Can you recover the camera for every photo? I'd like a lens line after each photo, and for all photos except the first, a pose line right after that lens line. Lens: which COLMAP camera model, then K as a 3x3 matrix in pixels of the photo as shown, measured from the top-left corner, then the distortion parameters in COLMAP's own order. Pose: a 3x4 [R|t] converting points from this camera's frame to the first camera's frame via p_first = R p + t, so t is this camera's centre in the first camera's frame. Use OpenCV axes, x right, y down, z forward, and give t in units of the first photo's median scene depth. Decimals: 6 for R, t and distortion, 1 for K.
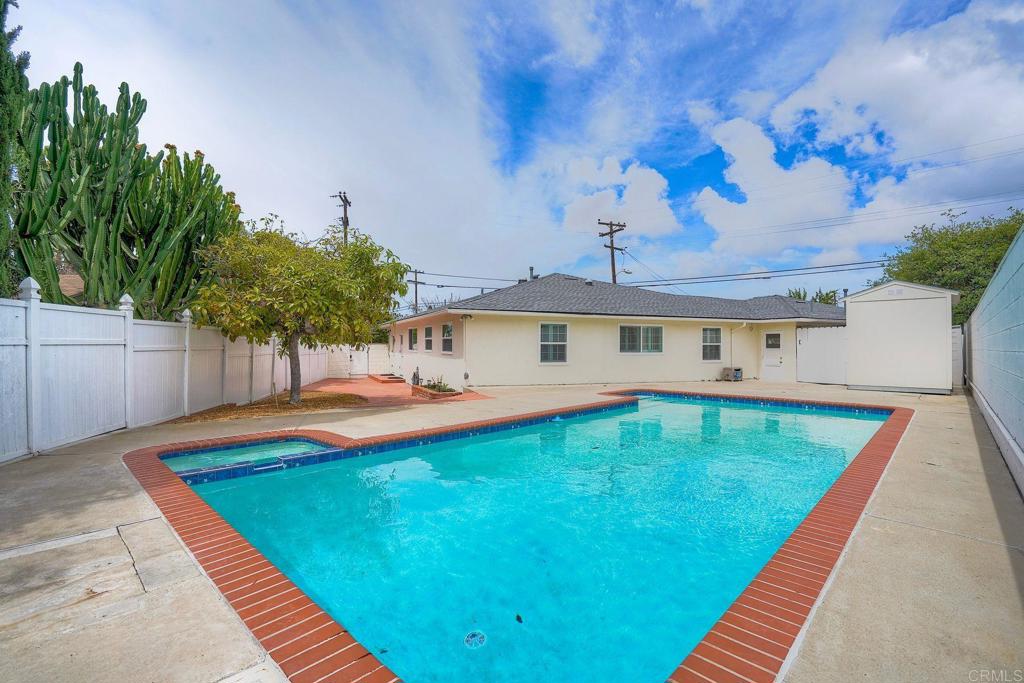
lens RADIAL K [[476.5, 0, 508.6], [0, 476.5, 345.4], [0, 0, 1]] dist [-0.046968, 0.013603]
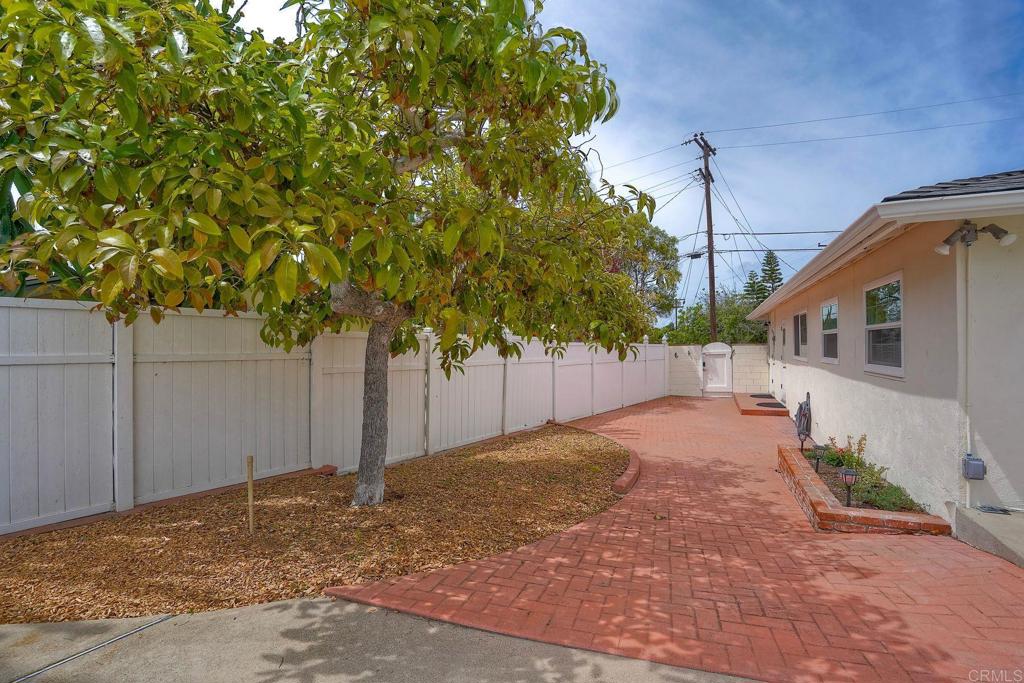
lens RADIAL K [[476.5, 0, 508.6], [0, 476.5, 345.4], [0, 0, 1]] dist [-0.046968, 0.013603]
pose [[0.688791, -0.008670, -0.724908, -0.076761], [0.006827, 0.999962, -0.005472, -0.001870], [0.724928, -0.001180, 0.688824, 0.613881]]
